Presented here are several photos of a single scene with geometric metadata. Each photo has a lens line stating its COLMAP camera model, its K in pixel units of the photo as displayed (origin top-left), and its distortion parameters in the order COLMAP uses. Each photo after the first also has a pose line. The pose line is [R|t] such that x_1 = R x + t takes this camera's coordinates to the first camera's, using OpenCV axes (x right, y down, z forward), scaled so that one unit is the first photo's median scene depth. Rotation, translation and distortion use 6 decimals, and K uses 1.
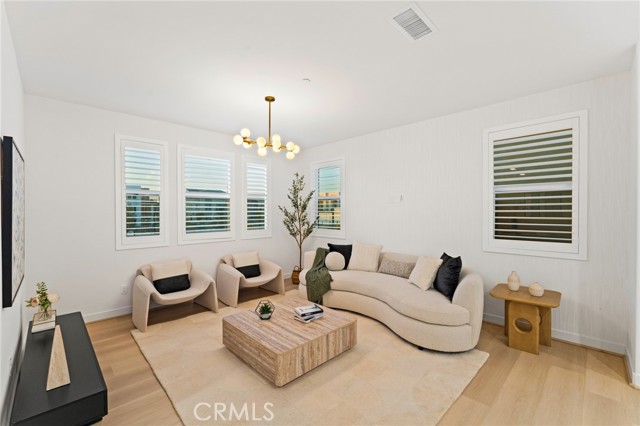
lens RADIAL K [[274.5, 0, 320.0], [0, 274.5, 213.0], [0, 0, 1]] dist [-0.001823, -0.000286]
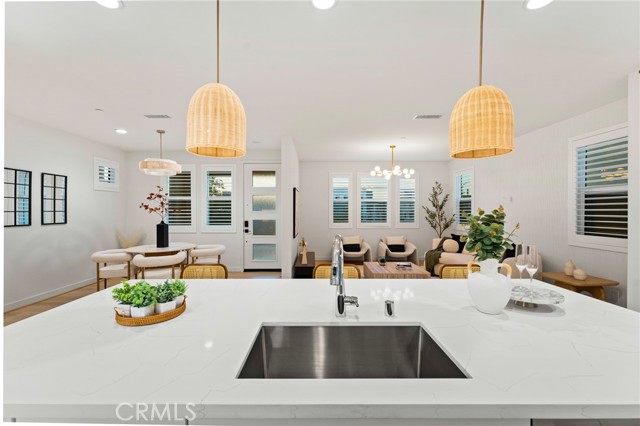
lens RADIAL K [[265.0, 0, 314.3], [0, 265.0, 210.8], [0, 0, 1]] dist [0.001591, 0.000132]
pose [[0.707217, 0.003331, -0.706989, 0.626873], [-0.005828, 0.999982, -0.001119, 0.004643], [0.706973, 0.004912, 0.707224, -0.529466]]
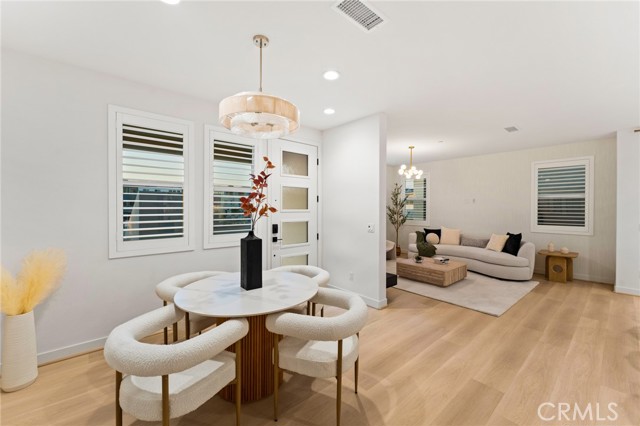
lens RADIAL K [[259.2, 0, 319.9], [0, 259.2, 208.5], [0, 0, 1]] dist [0.001080, 0.000174]
pose [[0.998080, 0.007066, -0.061535, -0.639135], [-0.007132, 0.999974, -0.000848, 0.002048], [0.061528, 0.001285, 0.998105, -0.723624]]
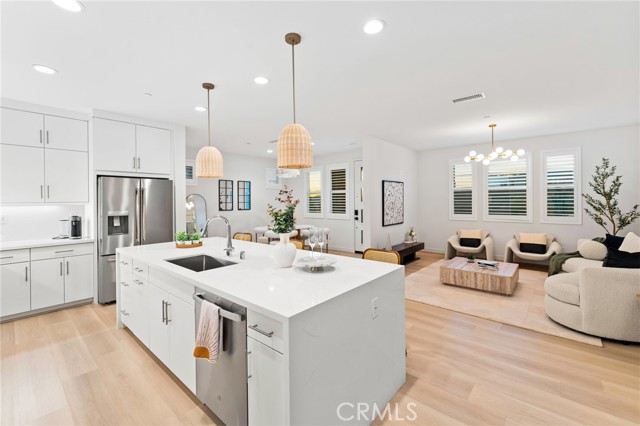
lens RADIAL K [[272.9, 0, 322.0], [0, 272.9, 200.8], [0, 0, 1]] dist [-0.002020, -0.000341]
pose [[0.081491, 0.000017, -0.996674, 1.157199], [-0.000079, 1.000000, 0.000010, -0.000427], [0.996674, 0.000078, 0.081491, -0.056629]]
